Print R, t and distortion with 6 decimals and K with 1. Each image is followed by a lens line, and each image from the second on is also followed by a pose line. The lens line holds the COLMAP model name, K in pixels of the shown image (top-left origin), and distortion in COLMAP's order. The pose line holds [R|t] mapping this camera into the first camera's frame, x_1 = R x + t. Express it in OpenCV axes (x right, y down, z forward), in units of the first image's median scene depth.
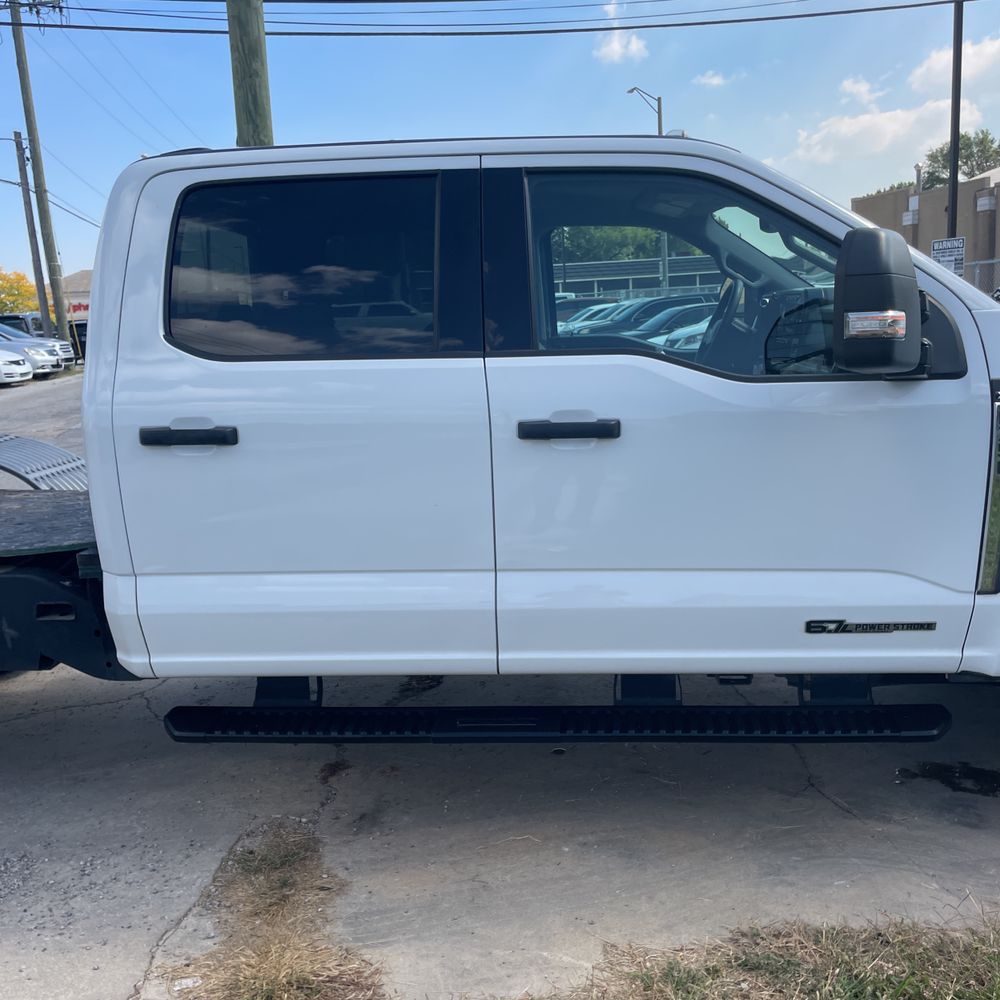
lens RADIAL K [[1008.8, 0, 501.1], [0, 1008.8, 511.9], [0, 0, 1]] dist [0.102251, -0.117491]
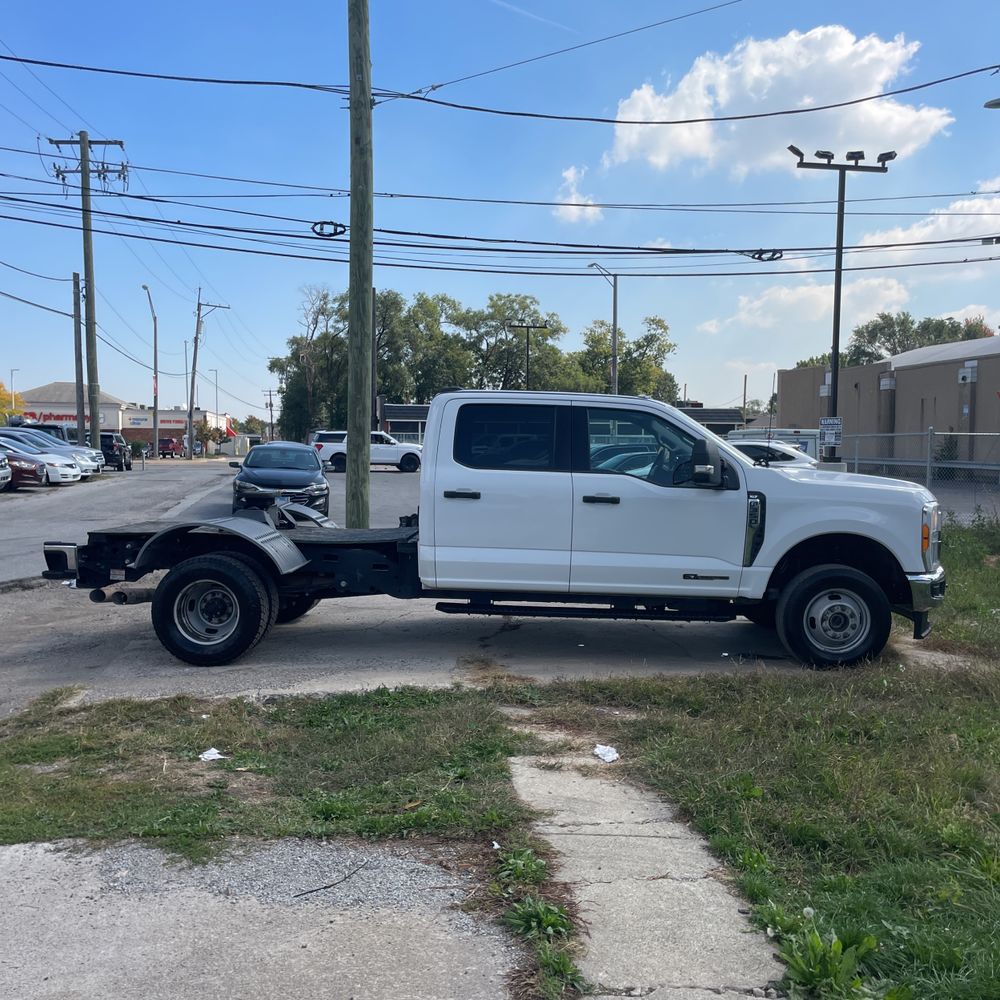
lens RADIAL K [[1020.7, 0, 508.6], [0, 1020.7, 516.8], [0, 0, 1]] dist [0.087937, -0.036862]
pose [[0.996364, 0.058333, 0.062096, -0.102138], [-0.050054, 0.990585, -0.127424, 0.095398], [-0.068944, 0.123852, 0.989903, -0.499822]]
